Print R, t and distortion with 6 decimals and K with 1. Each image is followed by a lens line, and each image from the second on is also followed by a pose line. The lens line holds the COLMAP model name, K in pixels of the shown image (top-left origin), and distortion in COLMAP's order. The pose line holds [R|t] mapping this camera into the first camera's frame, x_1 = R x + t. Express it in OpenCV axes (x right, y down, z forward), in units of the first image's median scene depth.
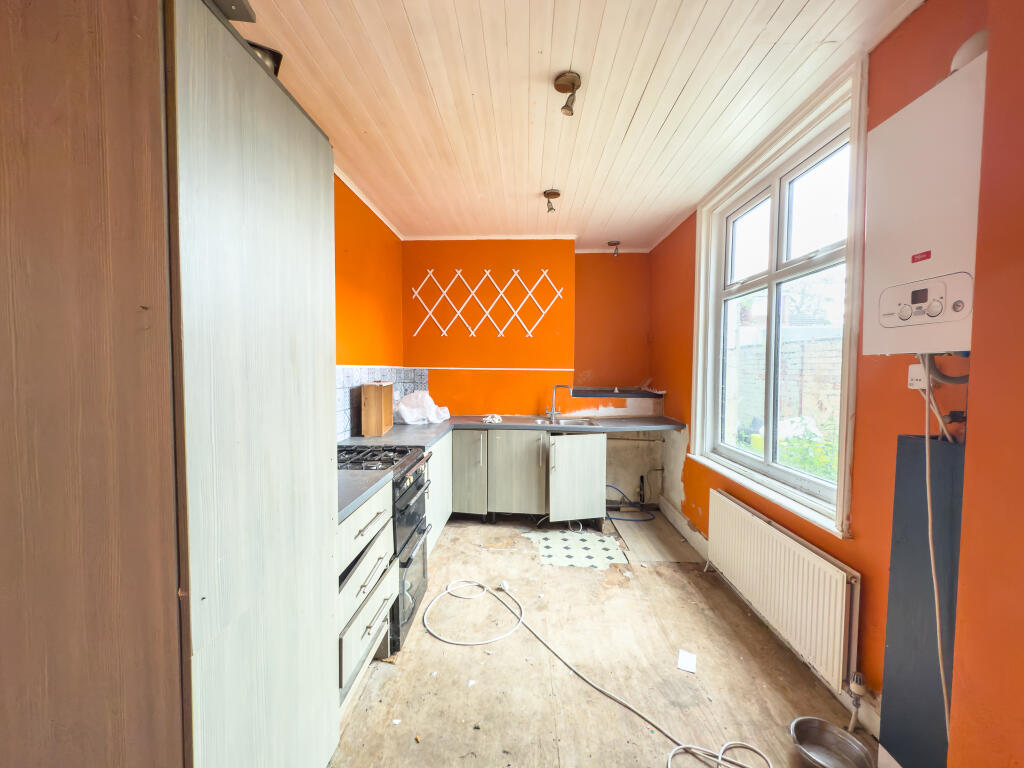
lens RADIAL K [[417.4, 0, 512.0], [0, 417.4, 384.0], [0, 0, 1]] dist [-0.001033, -0.000015]
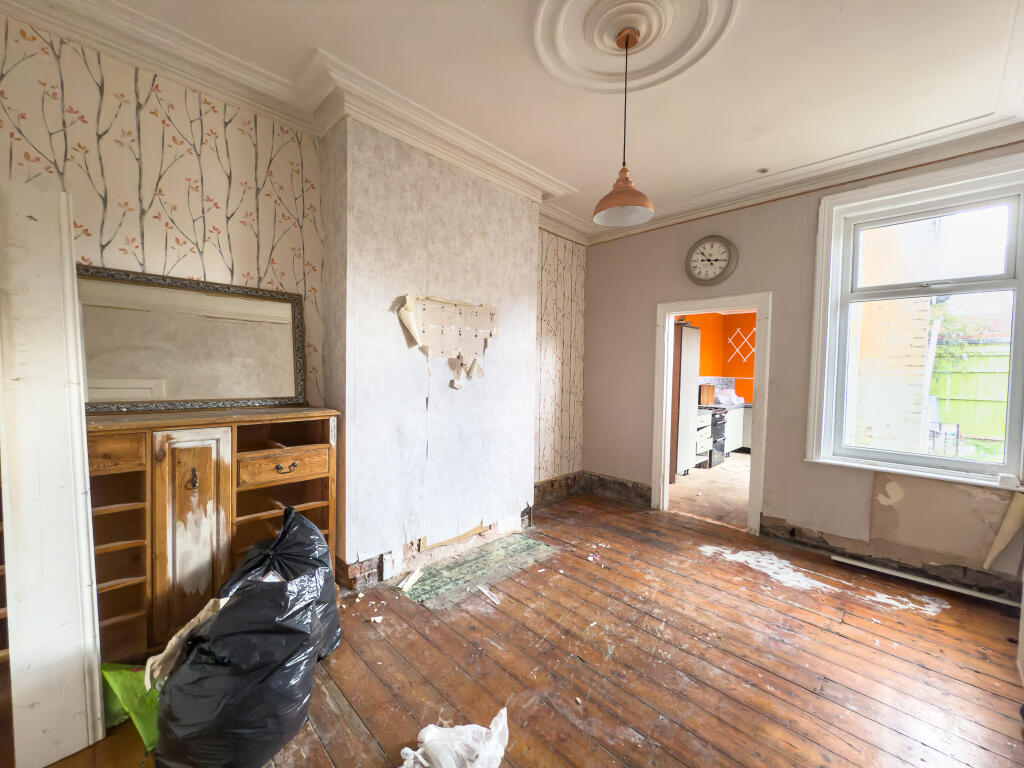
lens RADIAL K [[410.1, 0, 511.5], [0, 410.1, 384.5], [0, 0, 1]] dist [-0.002283, -0.000178]
pose [[0.727732, 0.039940, -0.684698, 0.448745], [-0.044303, 0.998956, 0.011183, 0.022726], [0.684430, 0.022196, 0.728741, -1.423465]]
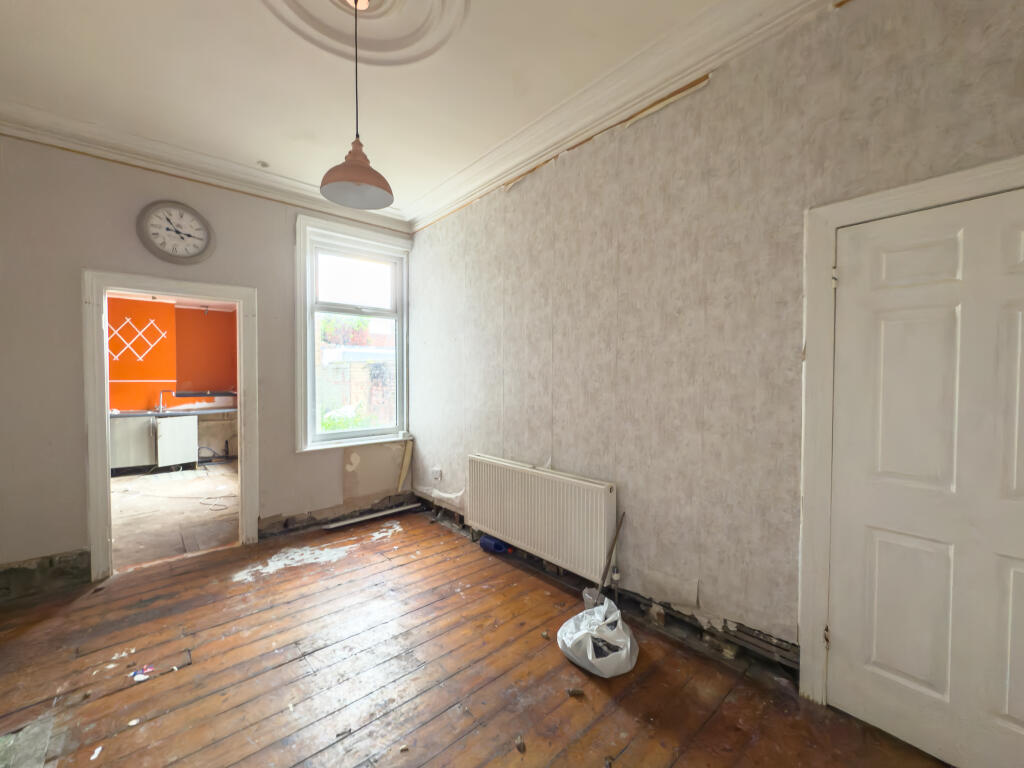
lens RADIAL K [[422.7, 0, 513.3], [0, 422.7, 384.9], [0, 0, 1]] dist [-0.000447, 0.000121]
pose [[0.717484, -0.017725, 0.696350, -0.075462], [0.027390, 0.999621, -0.002777, 0.027675], [-0.696037, 0.021065, 0.717697, -1.407716]]
